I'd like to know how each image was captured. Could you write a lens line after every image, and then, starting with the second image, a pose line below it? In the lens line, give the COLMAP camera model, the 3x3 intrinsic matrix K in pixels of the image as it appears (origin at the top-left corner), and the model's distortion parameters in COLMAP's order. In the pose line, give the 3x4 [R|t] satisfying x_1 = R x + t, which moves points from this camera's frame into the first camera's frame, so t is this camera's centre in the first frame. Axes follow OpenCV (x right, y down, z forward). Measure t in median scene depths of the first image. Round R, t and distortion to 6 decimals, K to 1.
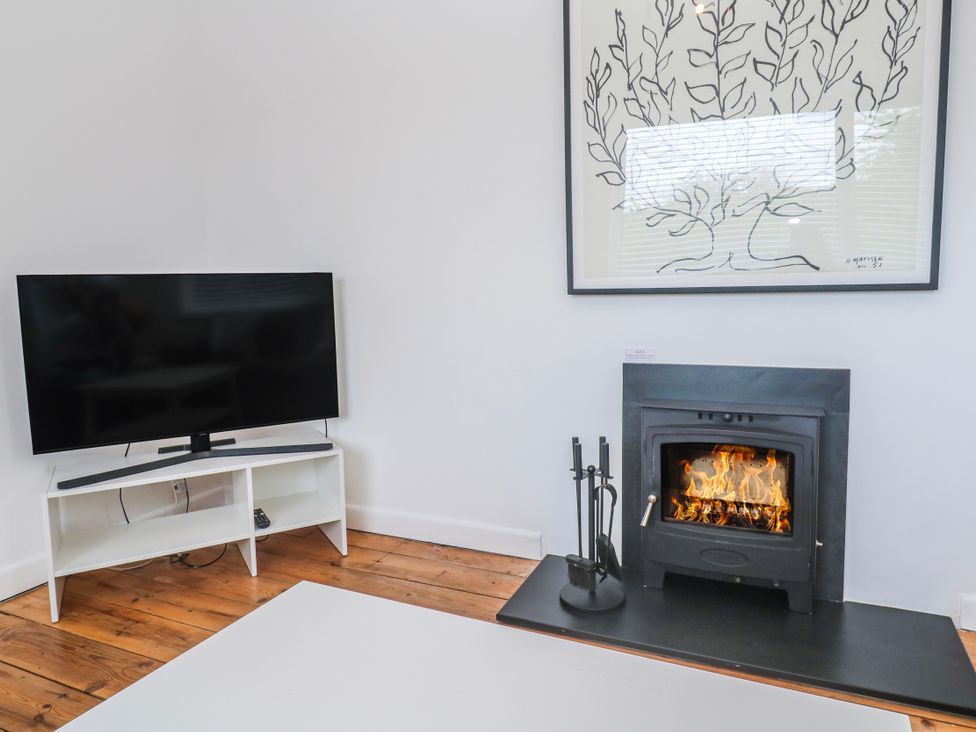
lens RADIAL K [[636.1, 0, 487.1], [0, 636.1, 348.6], [0, 0, 1]] dist [0.005700, -0.002299]
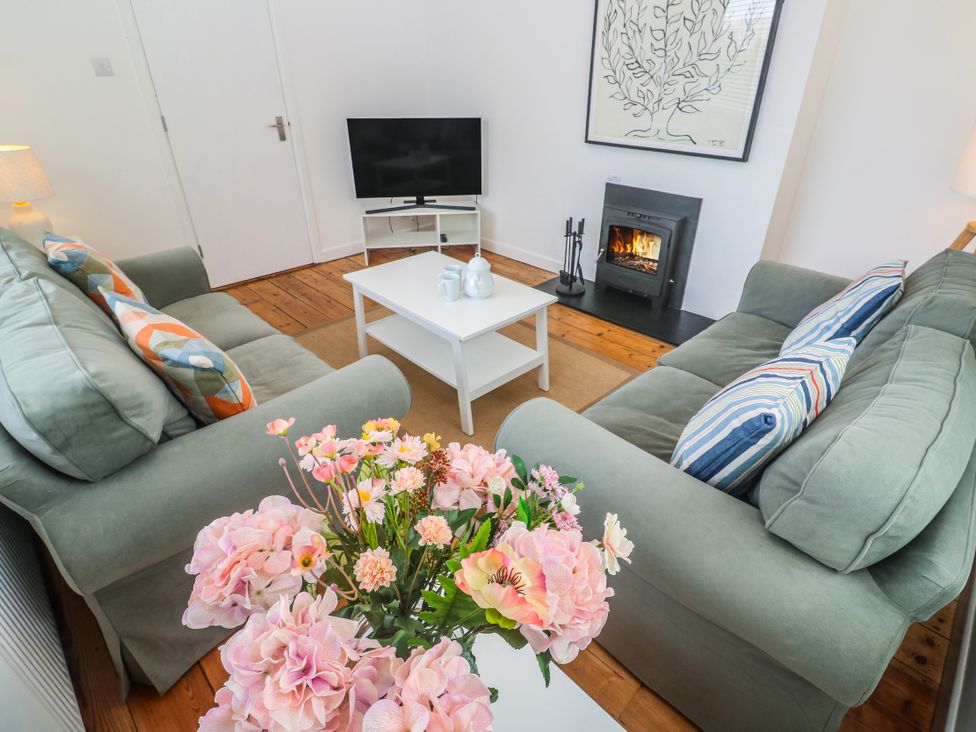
lens RADIAL K [[546.2, 0, 493.3], [0, 546.2, 362.3], [0, 0, 1]] dist [-0.004170, -0.002673]
pose [[0.928133, 0.200981, -0.313332, 0.557989], [-0.054949, 0.906473, 0.418673, -0.169681], [0.368172, -0.371367, 0.852371, -0.827133]]
